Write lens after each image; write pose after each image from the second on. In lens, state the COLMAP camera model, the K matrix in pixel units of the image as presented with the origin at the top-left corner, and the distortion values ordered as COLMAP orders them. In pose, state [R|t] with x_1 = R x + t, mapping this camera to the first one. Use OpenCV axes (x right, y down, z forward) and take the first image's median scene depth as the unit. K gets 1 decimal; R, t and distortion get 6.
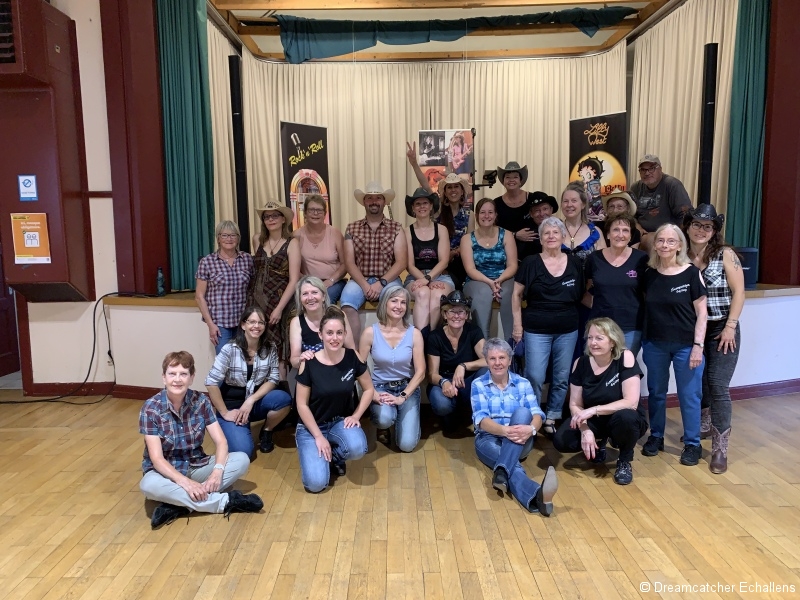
lens RADIAL K [[601.4, 0, 385.2], [0, 601.4, 302.1], [0, 0, 1]] dist [0.019626, -0.026152]
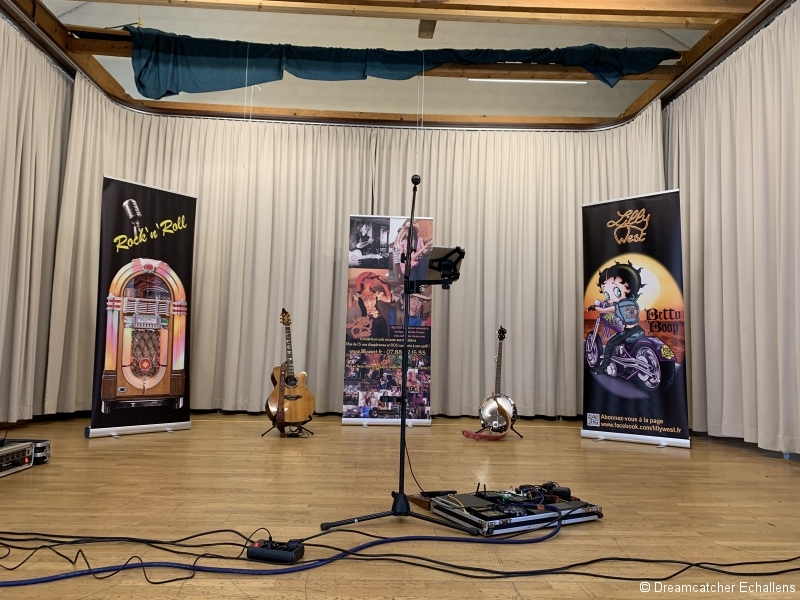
lens RADIAL K [[601.4, 0, 383.8], [0, 601.4, 304.7], [0, 0, 1]] dist [0.019626, -0.026152]
pose [[0.998411, 0.045001, 0.033903, 0.083748], [-0.037391, 0.979331, -0.198779, -0.068718], [-0.042148, 0.197195, 0.979458, 0.425223]]
